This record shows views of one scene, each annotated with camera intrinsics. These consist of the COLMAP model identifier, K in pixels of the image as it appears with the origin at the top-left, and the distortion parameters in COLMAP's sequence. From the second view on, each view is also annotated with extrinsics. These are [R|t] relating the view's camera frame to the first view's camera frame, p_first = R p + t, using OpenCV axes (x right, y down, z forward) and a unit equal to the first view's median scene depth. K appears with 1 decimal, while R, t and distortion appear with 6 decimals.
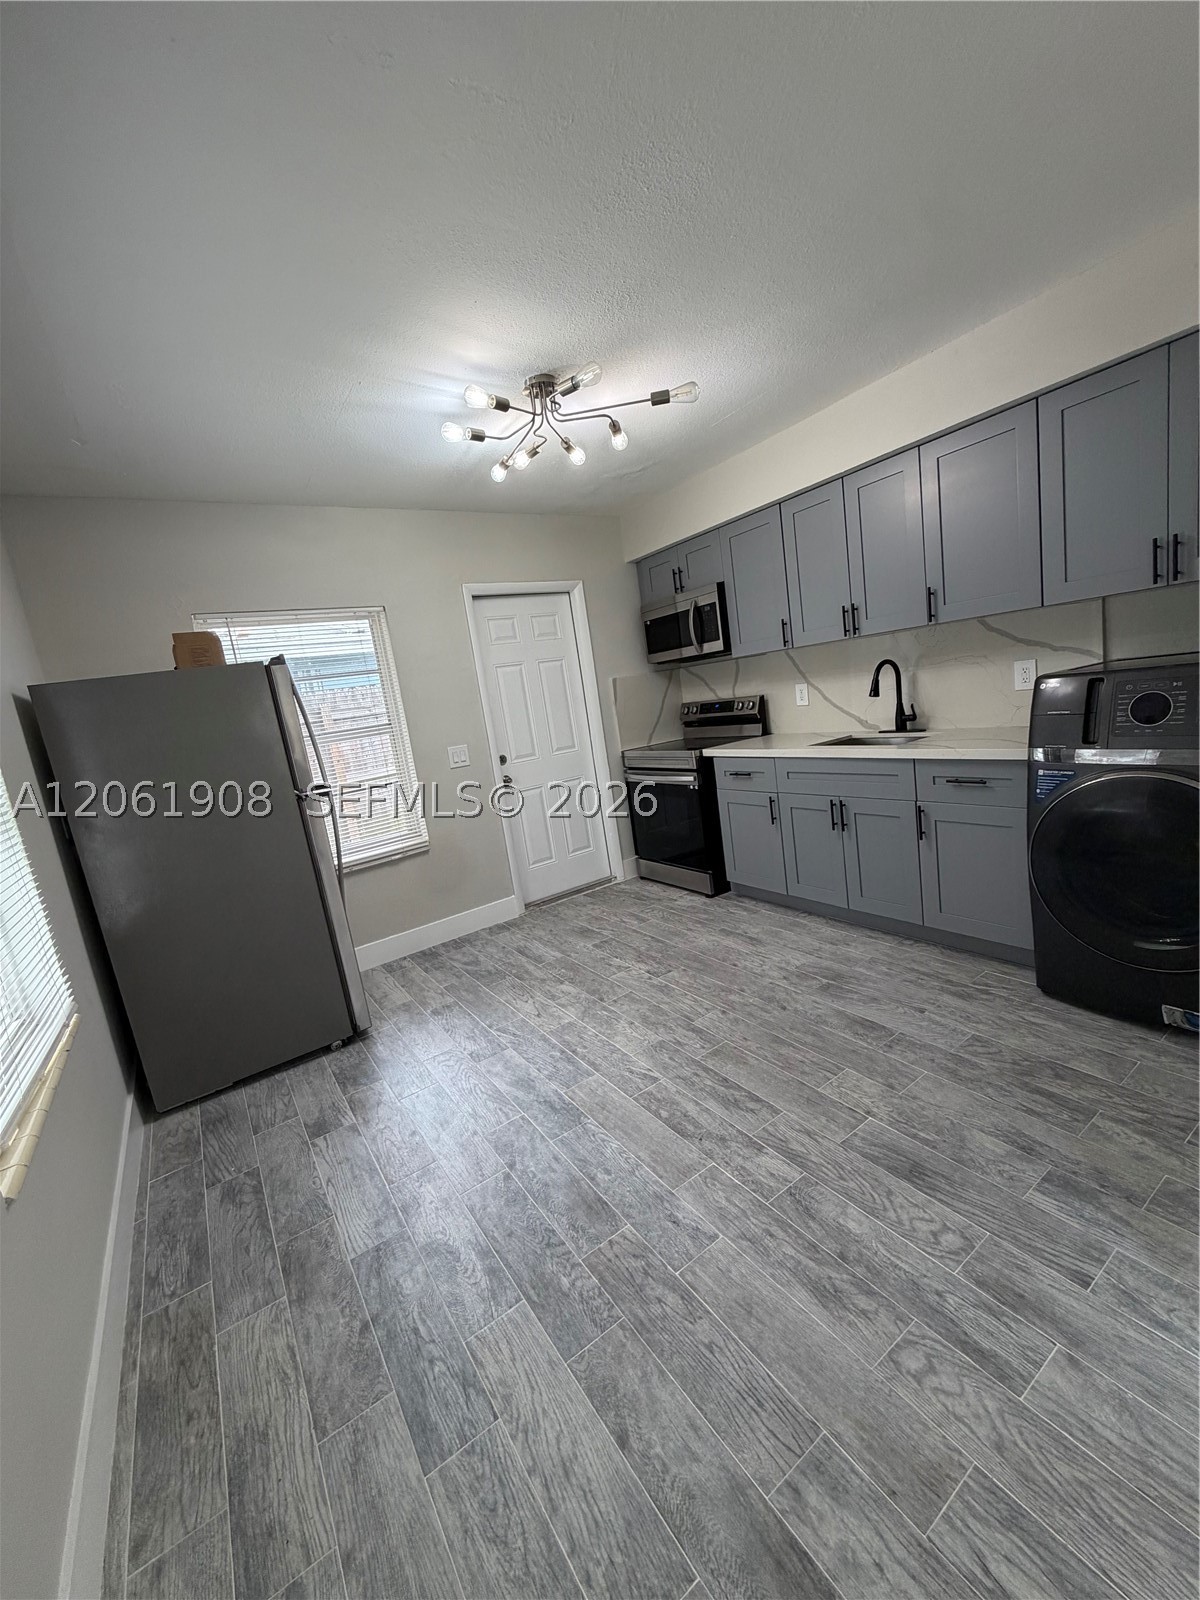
lens RADIAL K [[644.6, 0, 597.6], [0, 644.6, 789.9], [0, 0, 1]] dist [-0.000694, 0.001584]
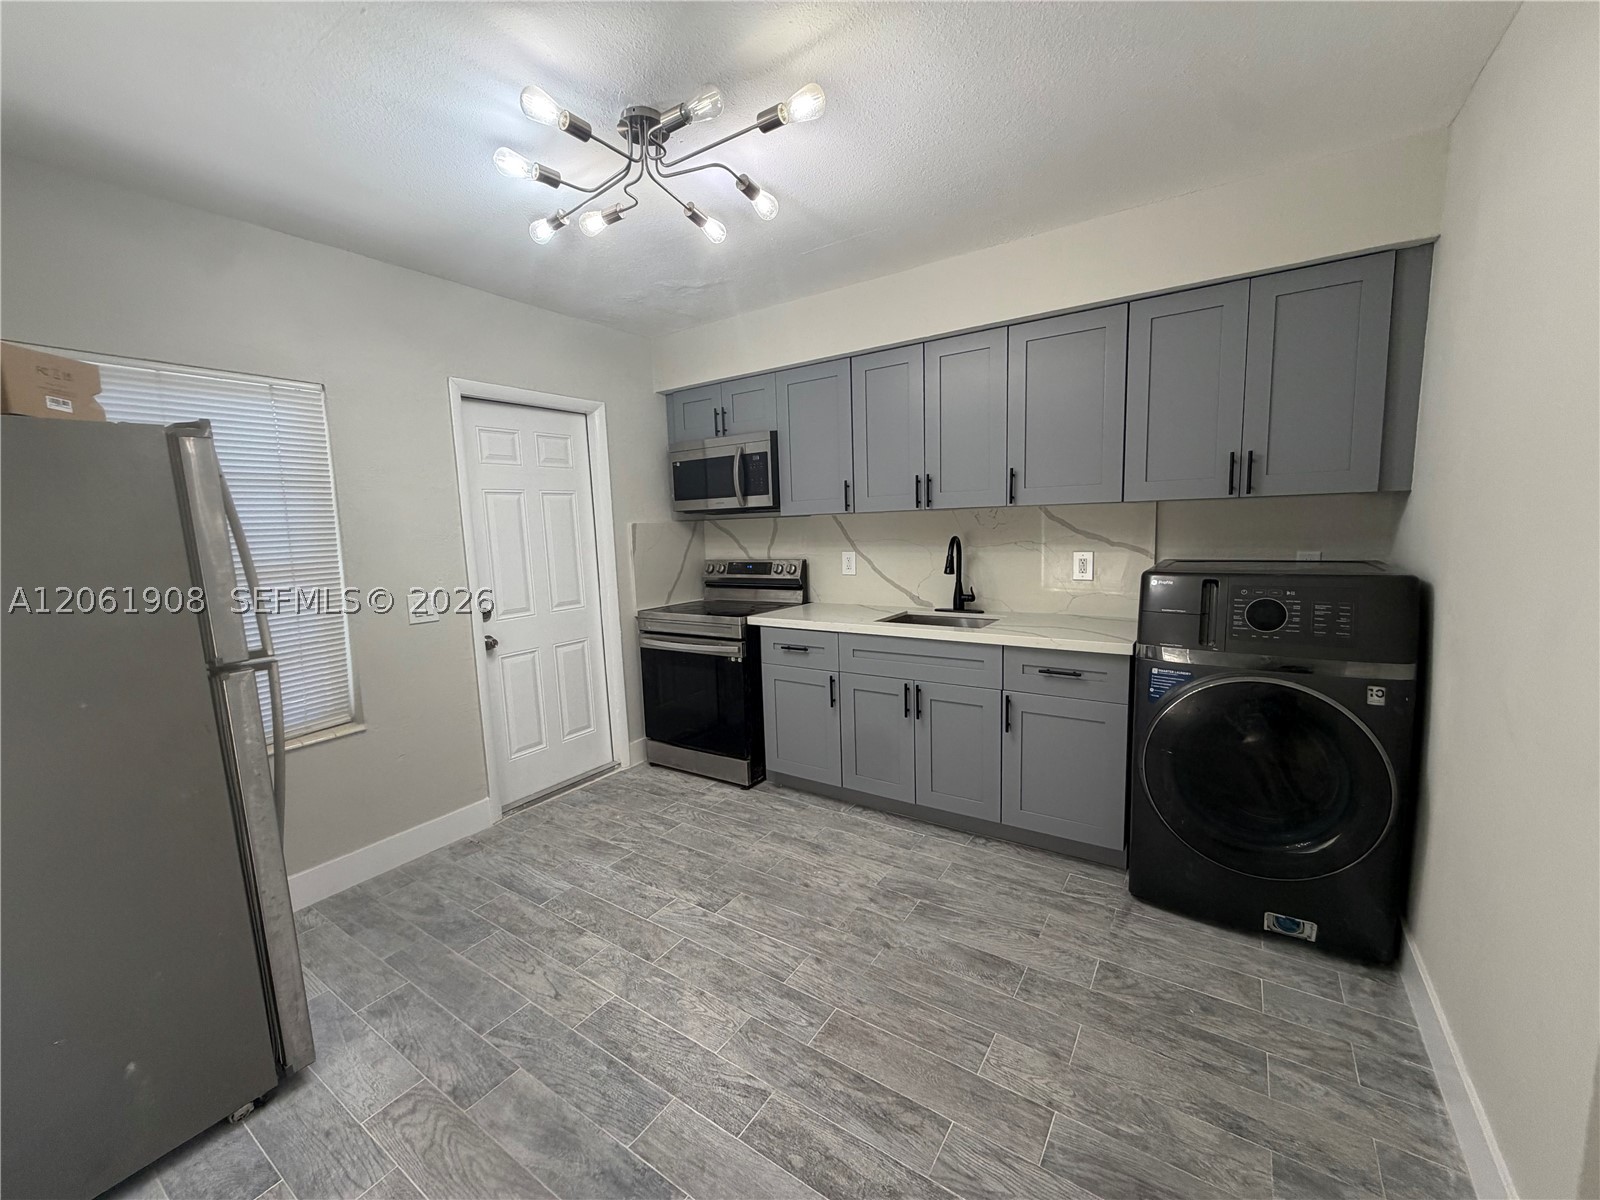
lens RADIAL K [[644.6, 0, 800.6], [0, 644.6, 599.6], [0, 0, 1]] dist [-0.000694, 0.001584]
pose [[0.922058, 0.064464, 0.381645, -0.139838], [-0.038503, 0.996419, -0.075282, -0.031392], [-0.385132, 0.054720, 0.921238, 0.236979]]
